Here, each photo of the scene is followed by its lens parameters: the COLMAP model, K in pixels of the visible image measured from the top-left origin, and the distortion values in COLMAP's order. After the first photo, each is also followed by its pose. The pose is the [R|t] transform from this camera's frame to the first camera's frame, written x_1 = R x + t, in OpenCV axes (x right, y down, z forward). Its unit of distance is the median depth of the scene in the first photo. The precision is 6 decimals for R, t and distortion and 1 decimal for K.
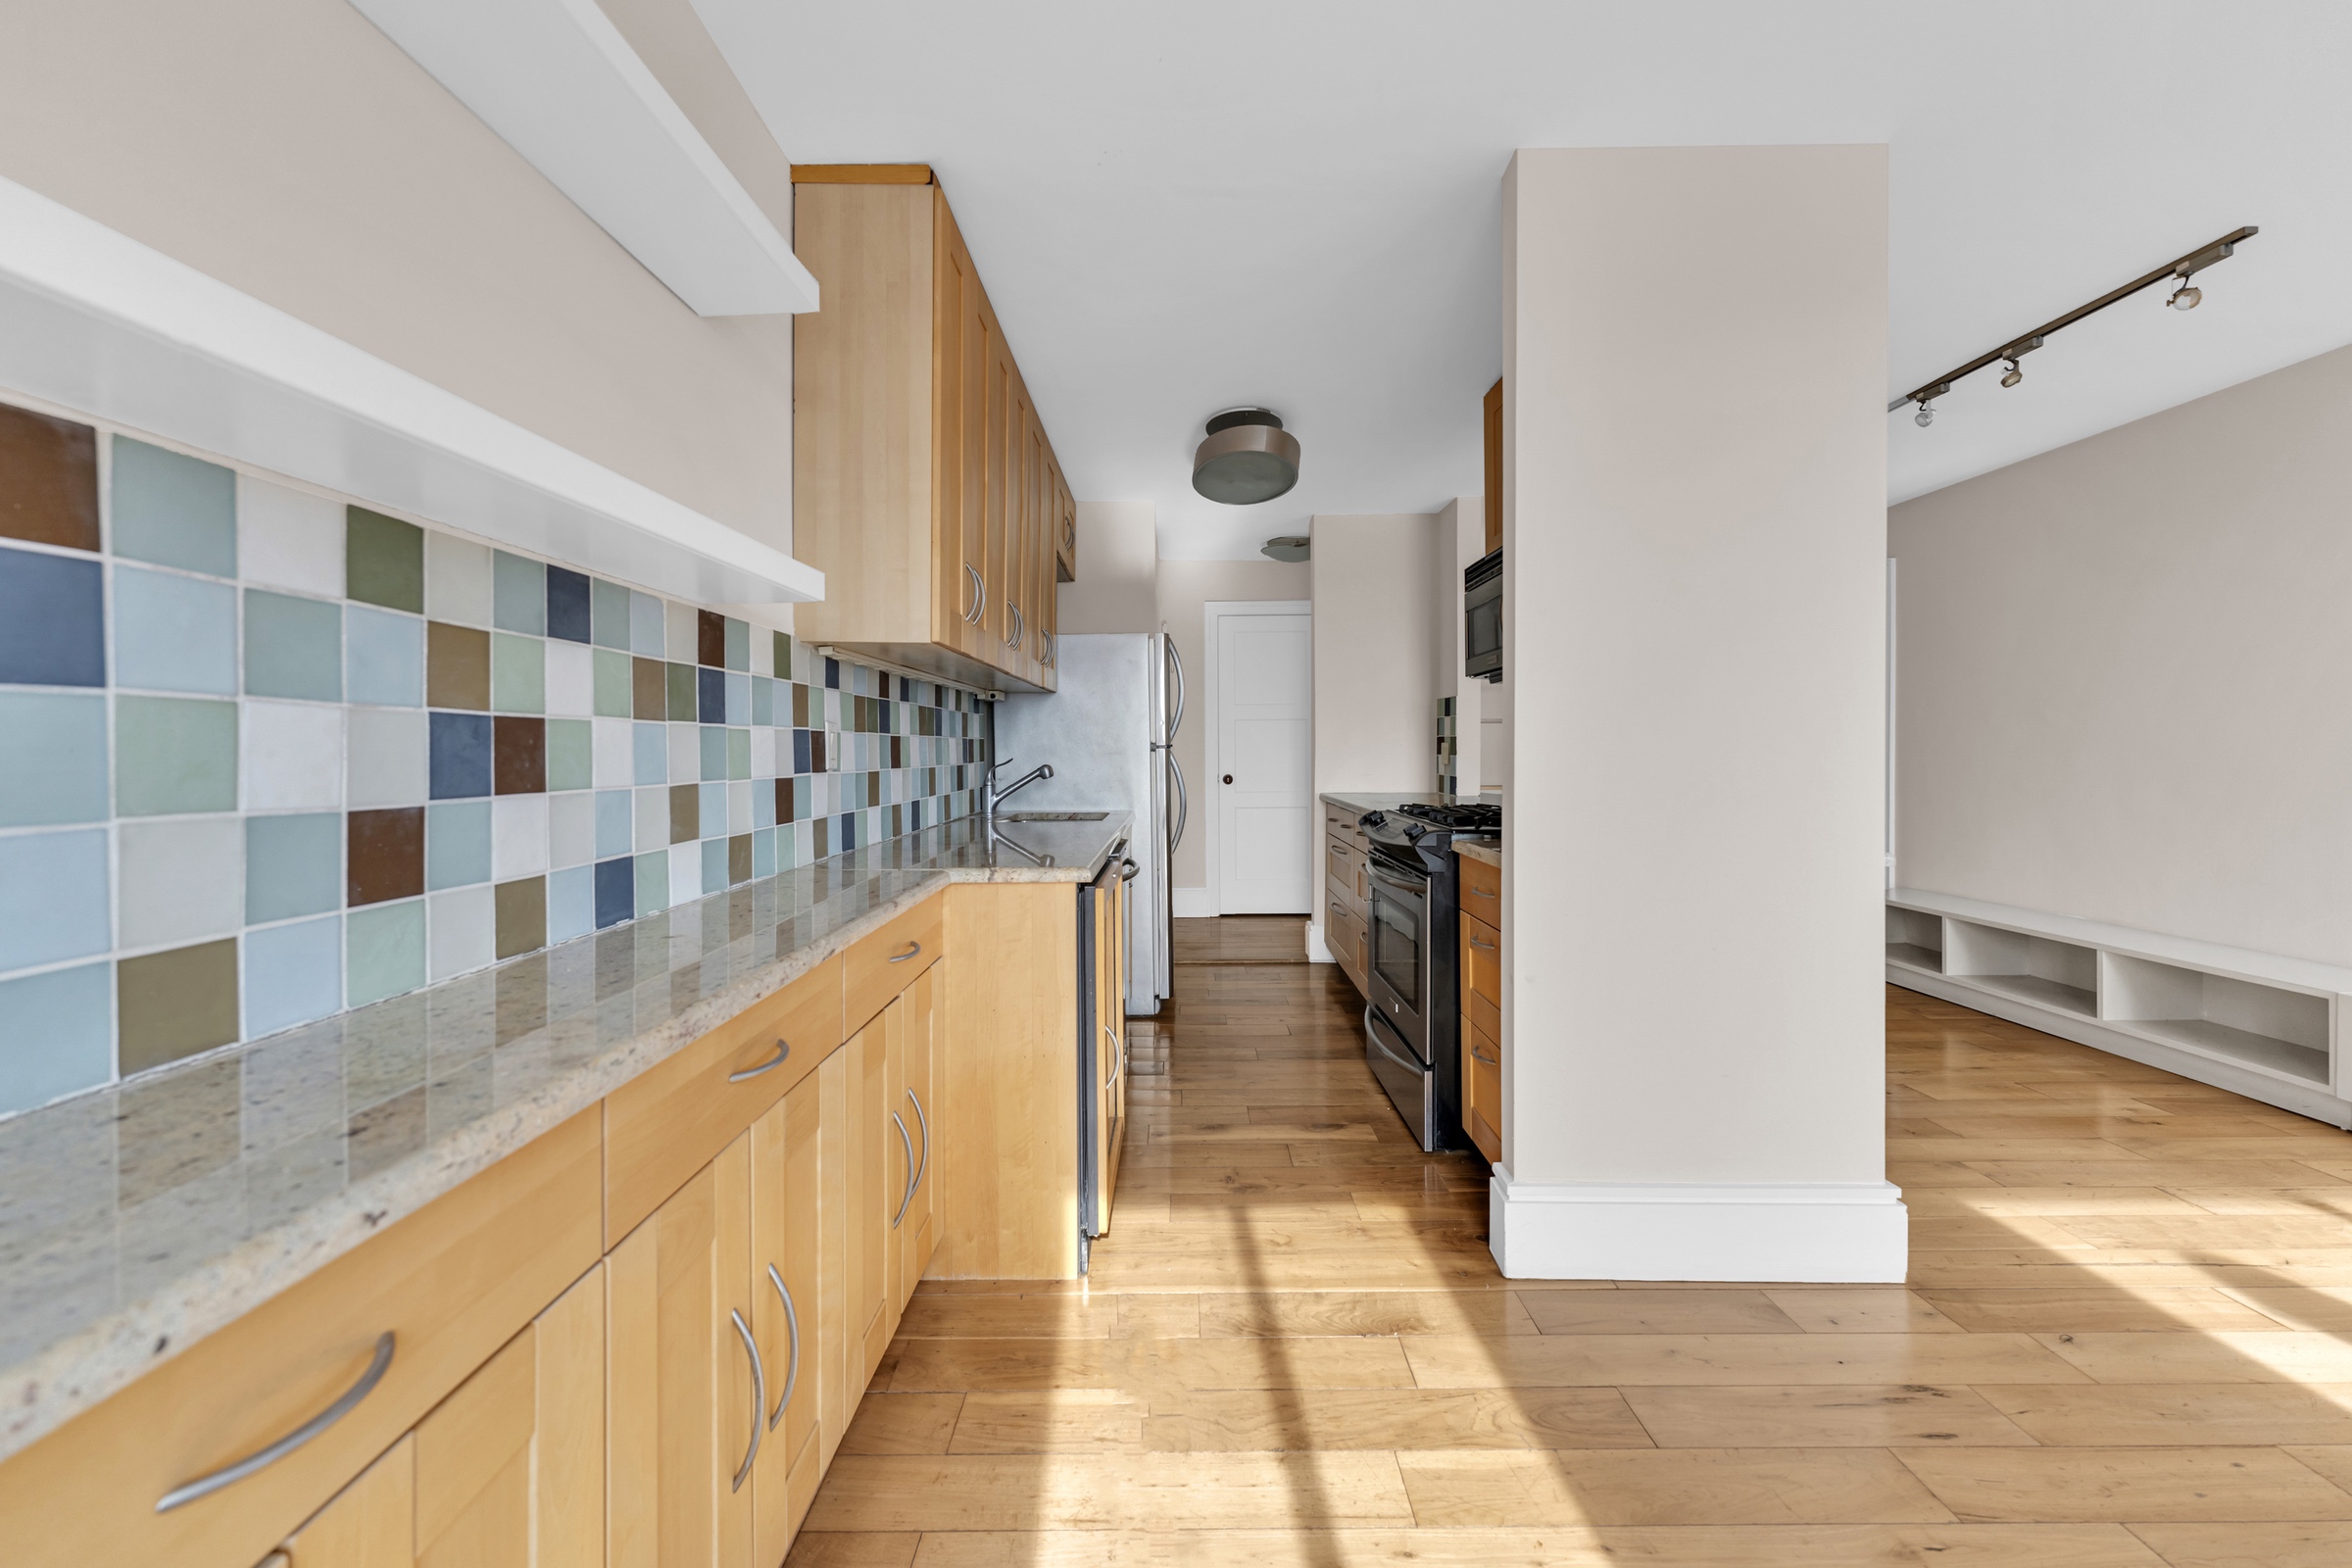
lens RADIAL K [[952.4, 0, 1176.0], [0, 952.4, 784.0], [0, 0, 1]] dist [-0.001094, -0.000057]
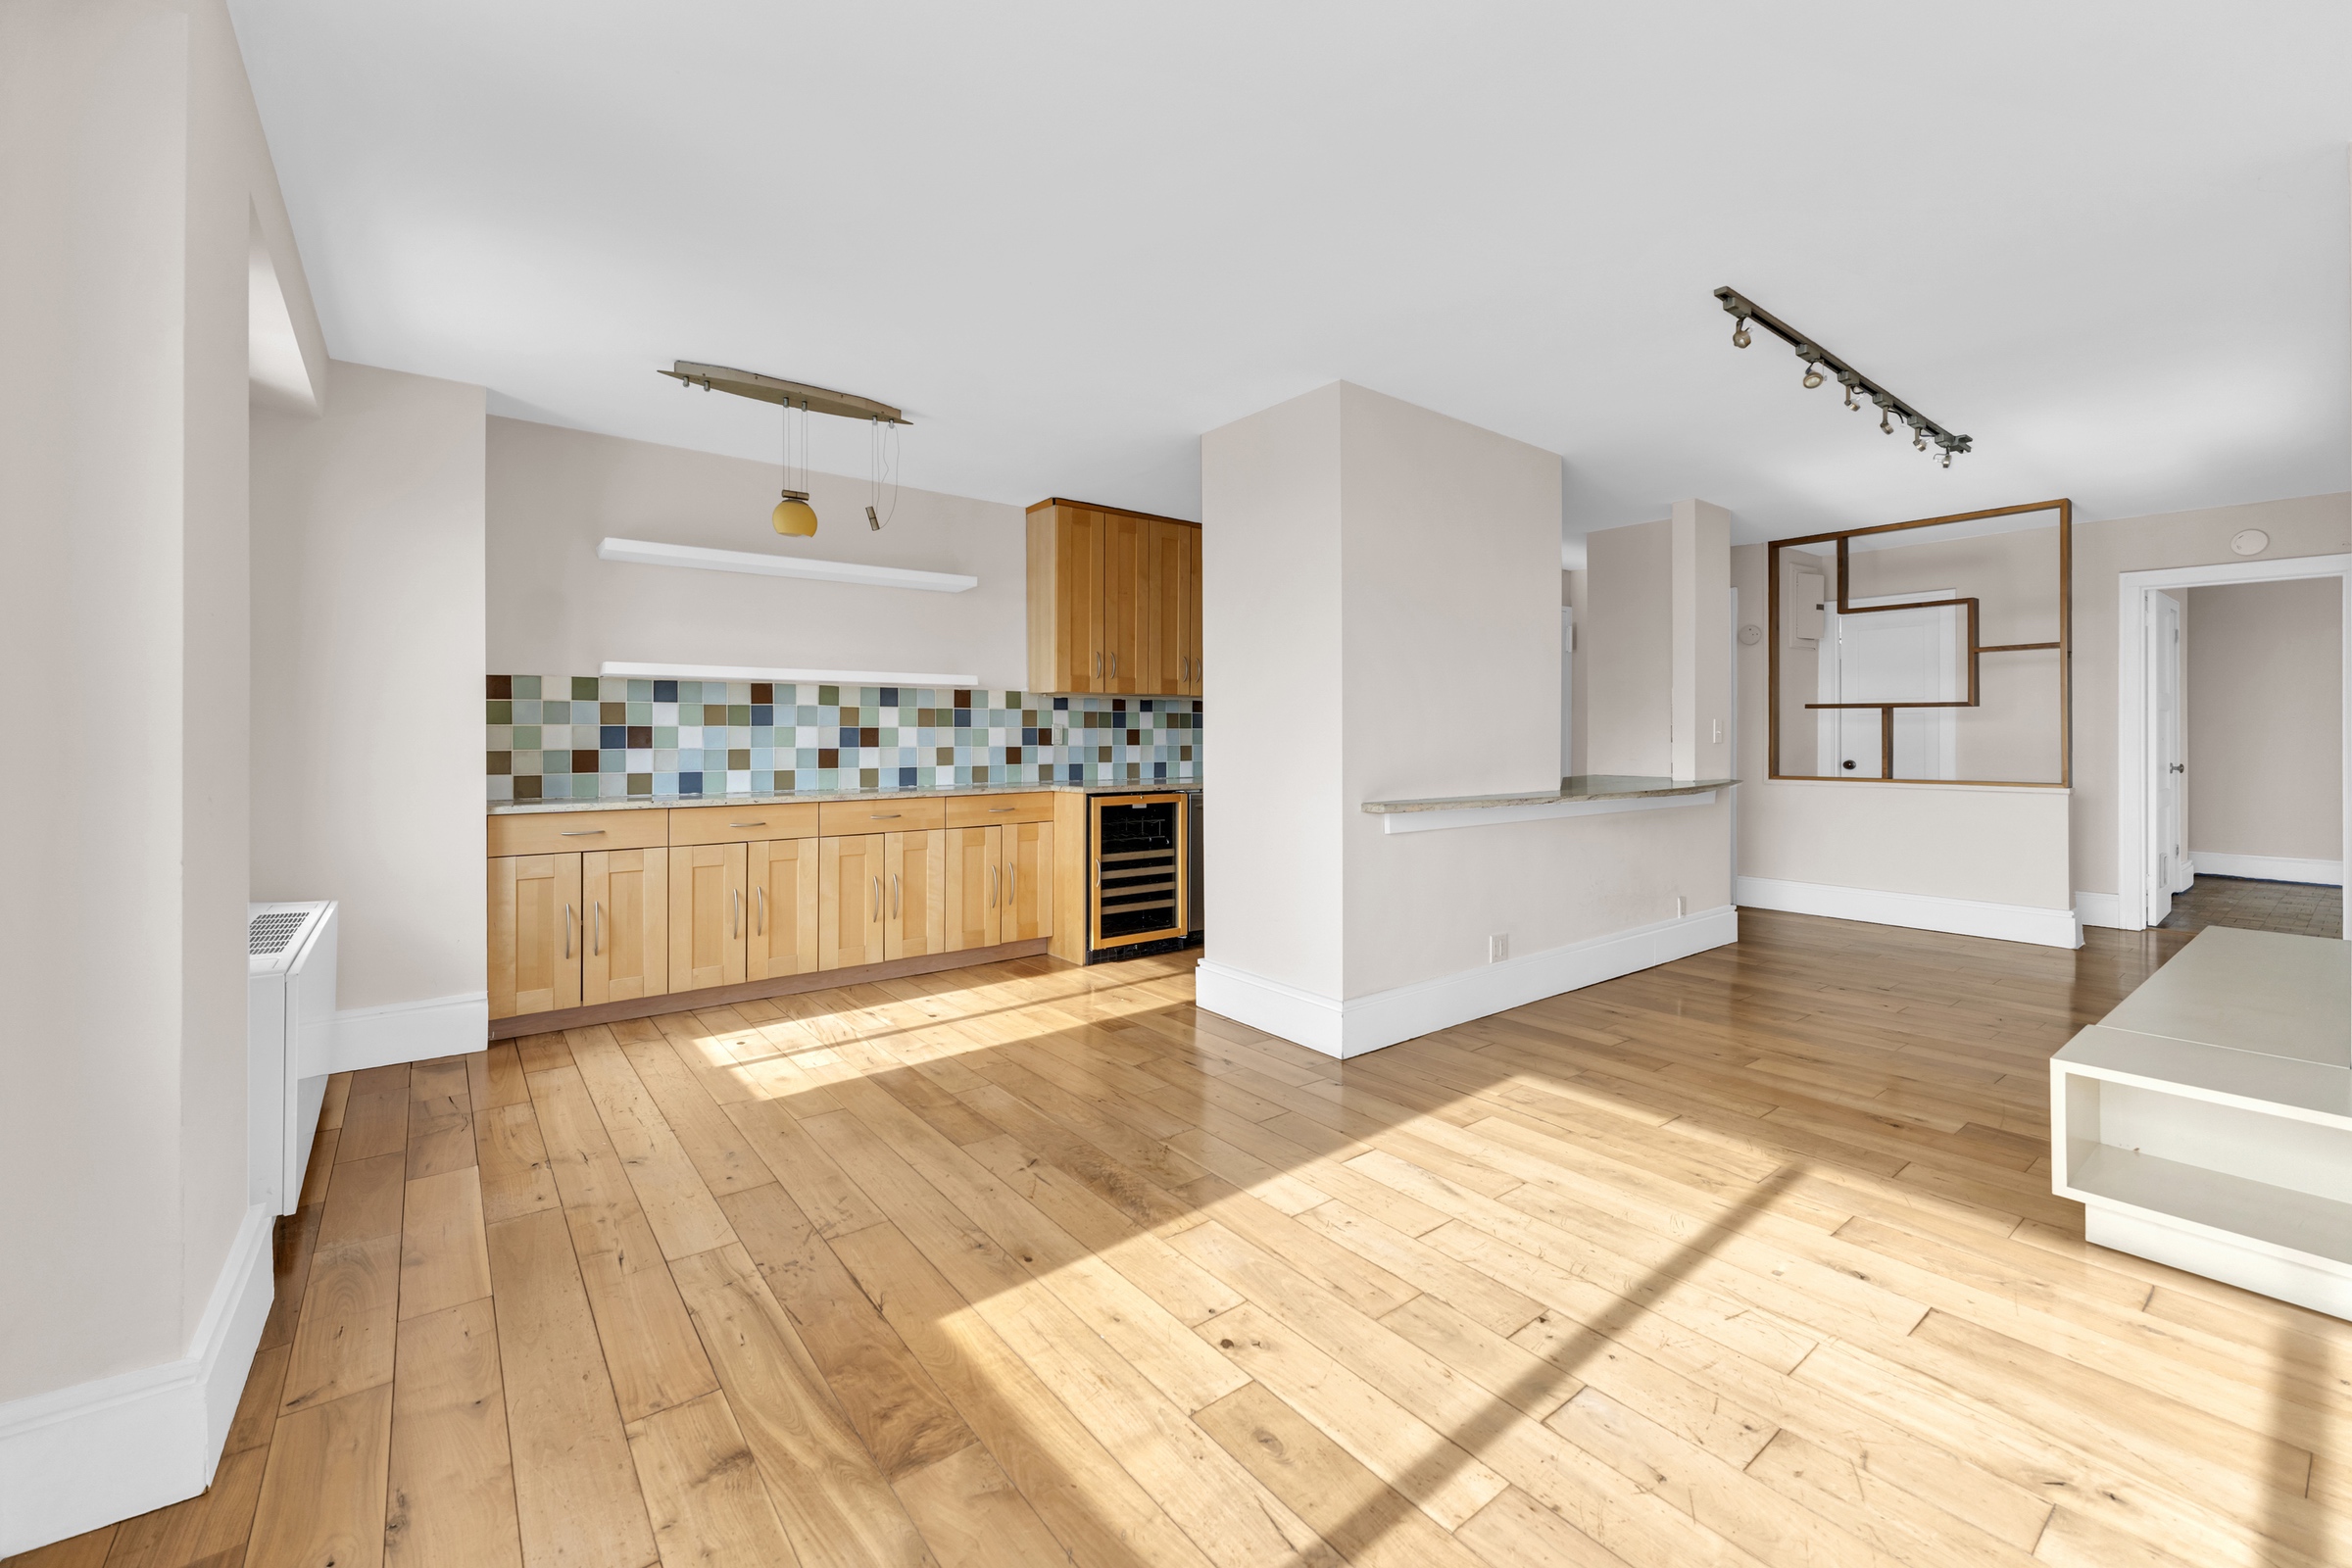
lens RADIAL K [[967.4, 0, 1176.0], [0, 967.4, 784.0], [0, 0, 1]] dist [0.000372, -0.000220]
pose [[0.614577, 0.044440, -0.787604, 2.974148], [-0.031767, 0.998996, 0.031579, -0.003253], [0.788217, 0.005612, 0.615372, -0.430833]]
